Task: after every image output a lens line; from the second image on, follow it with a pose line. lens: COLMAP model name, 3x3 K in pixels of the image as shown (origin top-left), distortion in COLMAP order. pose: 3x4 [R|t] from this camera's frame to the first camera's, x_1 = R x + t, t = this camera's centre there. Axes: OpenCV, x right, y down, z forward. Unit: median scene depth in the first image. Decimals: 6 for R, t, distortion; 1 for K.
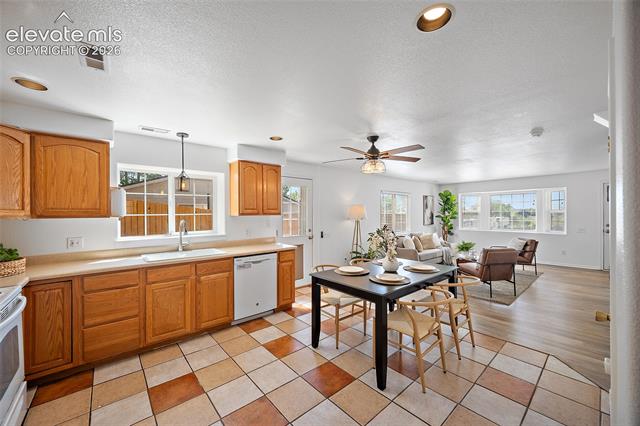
lens RADIAL K [[248.9, 0, 316.2], [0, 248.9, 215.3], [0, 0, 1]] dist [-0.002800, -0.000411]
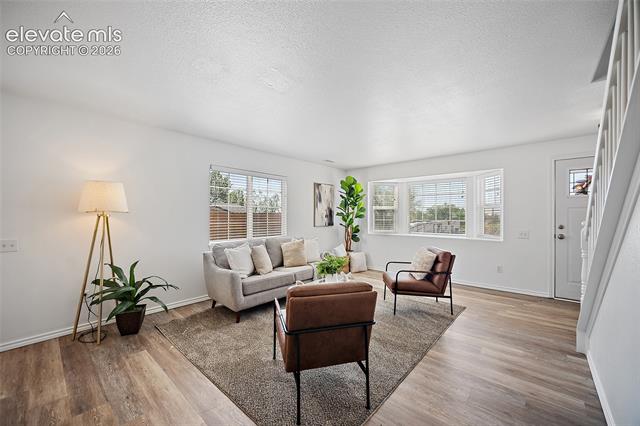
lens RADIAL K [[254.7, 0, 313.8], [0, 254.7, 217.5], [0, 0, 1]] dist [-0.000614, 0.000071]
pose [[0.991963, 0.006464, 0.126361, 0.482092], [-0.006586, 0.999978, 0.000546, 0.020568], [-0.126355, -0.001374, 0.991984, 0.448043]]
